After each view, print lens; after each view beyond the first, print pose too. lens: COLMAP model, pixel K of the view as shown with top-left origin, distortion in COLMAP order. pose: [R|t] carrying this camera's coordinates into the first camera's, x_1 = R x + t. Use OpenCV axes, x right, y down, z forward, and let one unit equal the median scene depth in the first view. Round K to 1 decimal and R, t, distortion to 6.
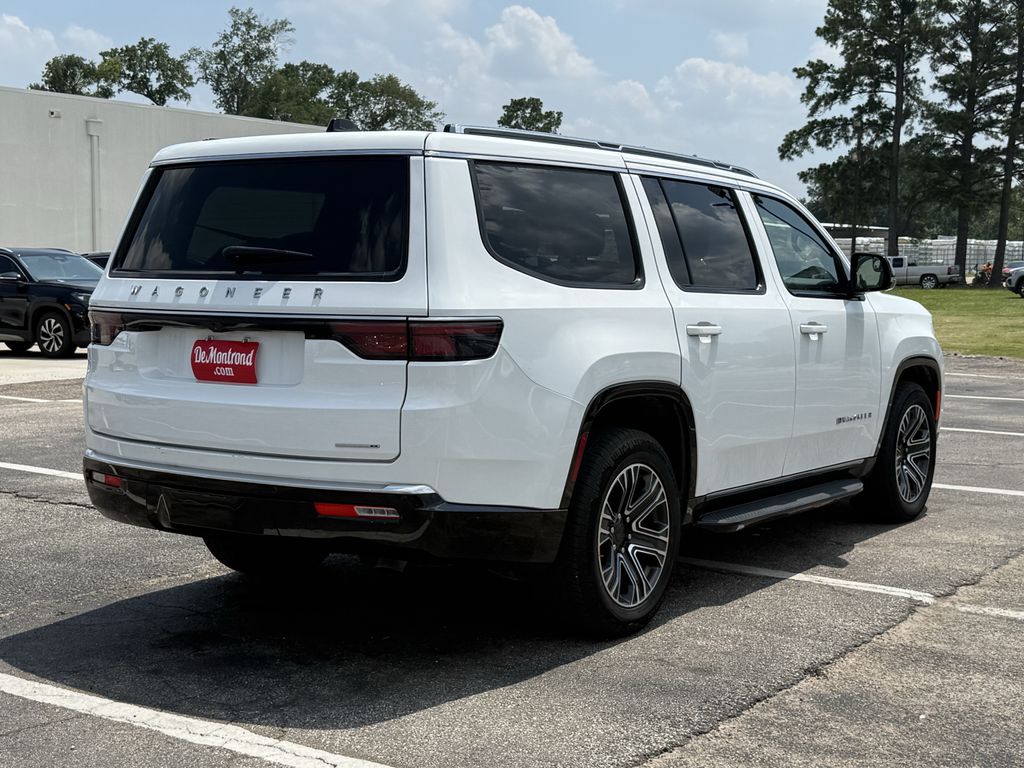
lens RADIAL K [[1469.0, 0, 509.6], [0, 1469.0, 385.2], [0, 0, 1]] dist [0.087707, 0.000000]
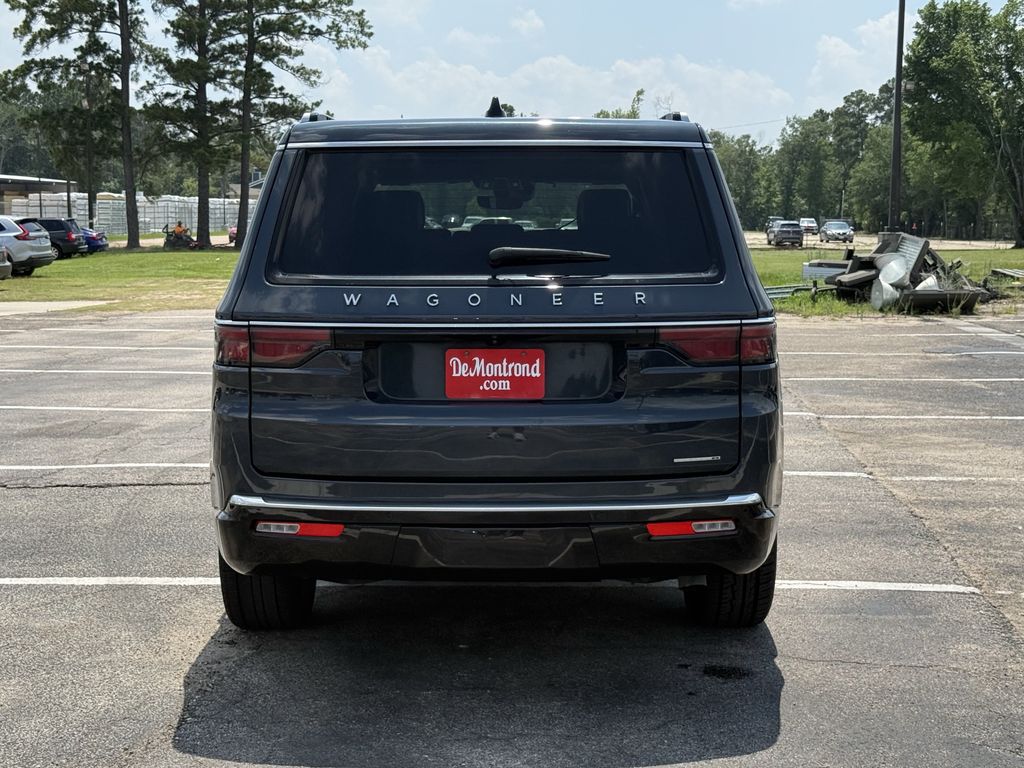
lens RADIAL K [[1594.9, 0, 536.2], [0, 1594.9, 400.4], [0, 0, 1]] dist [0.136181, 0.000000]
pose [[0.840859, -0.073365, 0.536259, -0.494587], [0.057431, 0.997271, 0.046383, -0.031270], [-0.538199, -0.008203, 0.842778, 0.152149]]
